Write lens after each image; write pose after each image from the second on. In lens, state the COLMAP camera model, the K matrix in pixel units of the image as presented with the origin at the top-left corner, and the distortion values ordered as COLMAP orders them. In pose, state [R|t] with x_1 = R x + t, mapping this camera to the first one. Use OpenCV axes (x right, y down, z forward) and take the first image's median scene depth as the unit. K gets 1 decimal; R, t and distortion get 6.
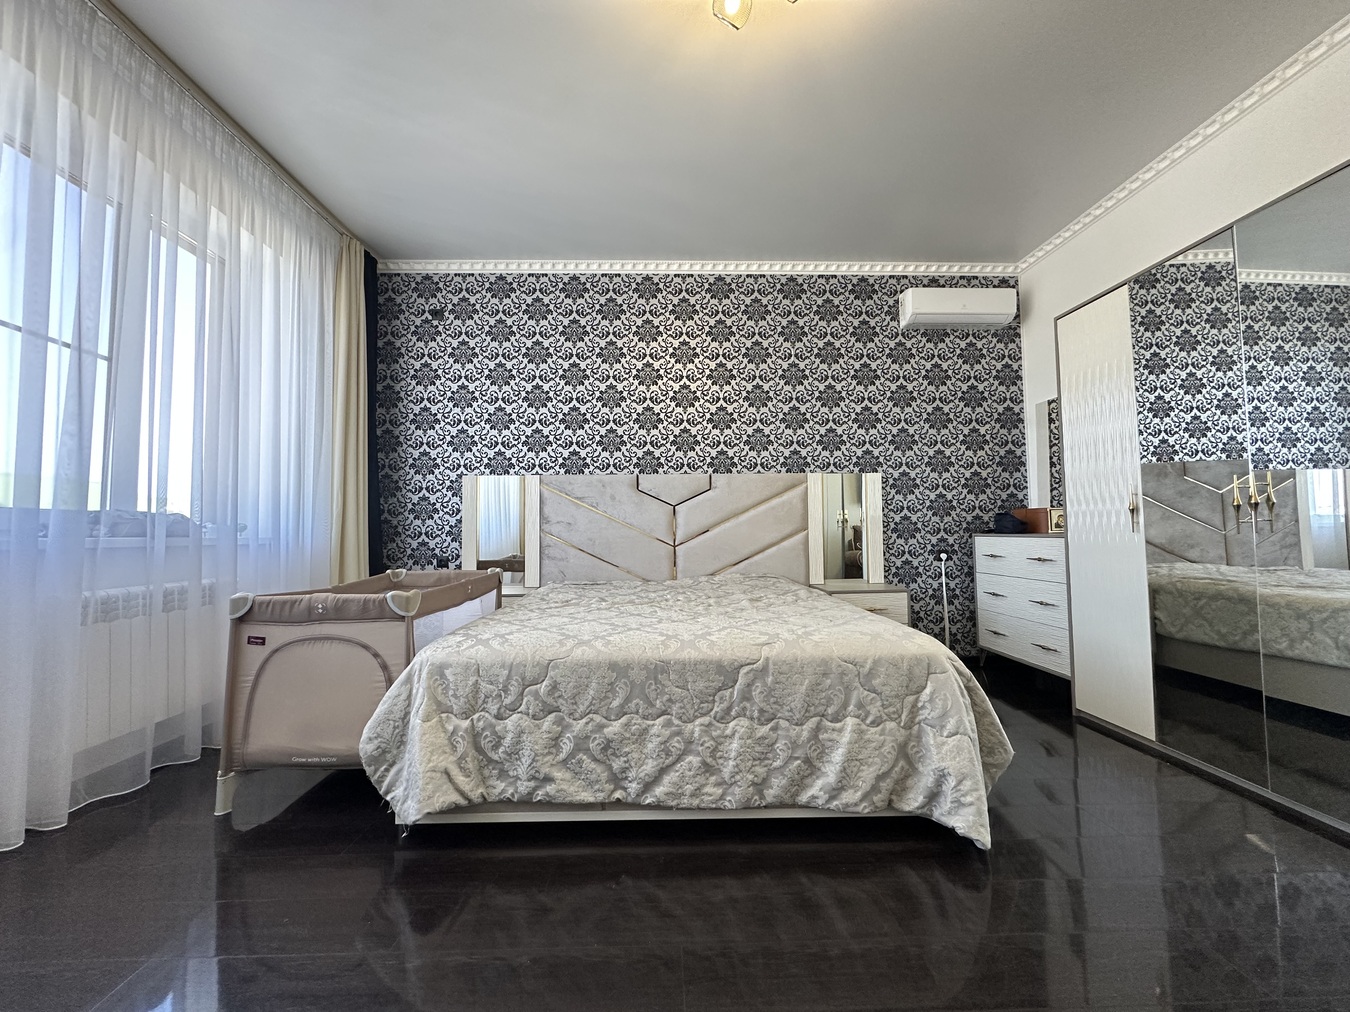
lens RADIAL K [[537.8, 0, 675.0], [0, 537.8, 506.0], [0, 0, 1]] dist [-0.002910, 0.000404]
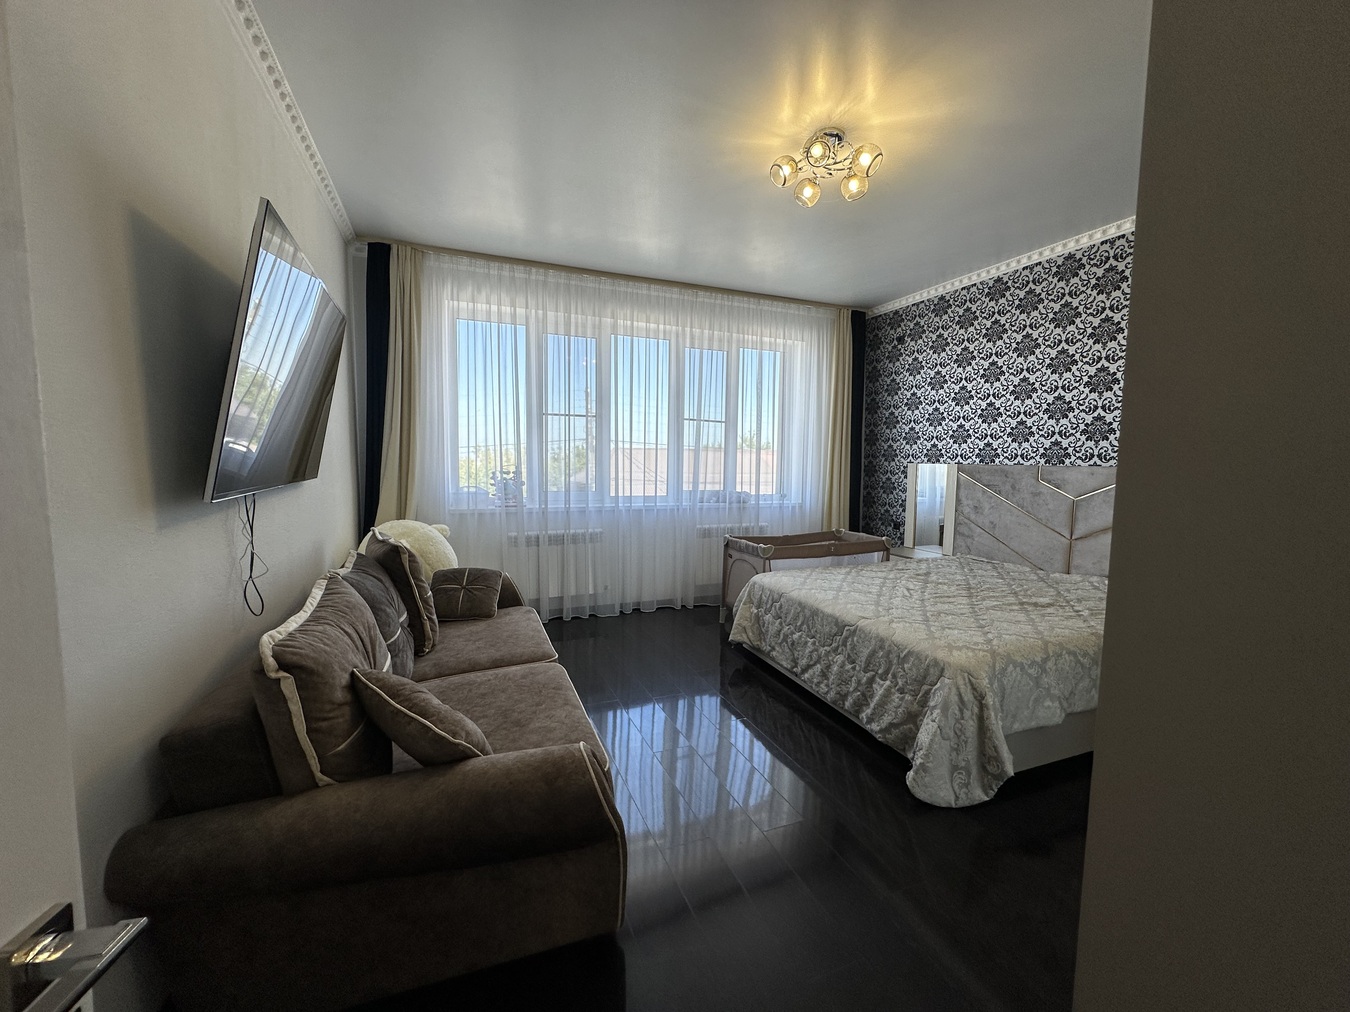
lens RADIAL K [[537.8, 0, 675.0], [0, 537.8, 506.0], [0, 0, 1]] dist [-0.002910, 0.000404]
pose [[0.350668, 0.095905, -0.931576, 0.670139], [0.026816, 0.993306, 0.112355, -0.119804], [0.936116, -0.064380, 0.345749, -0.006219]]
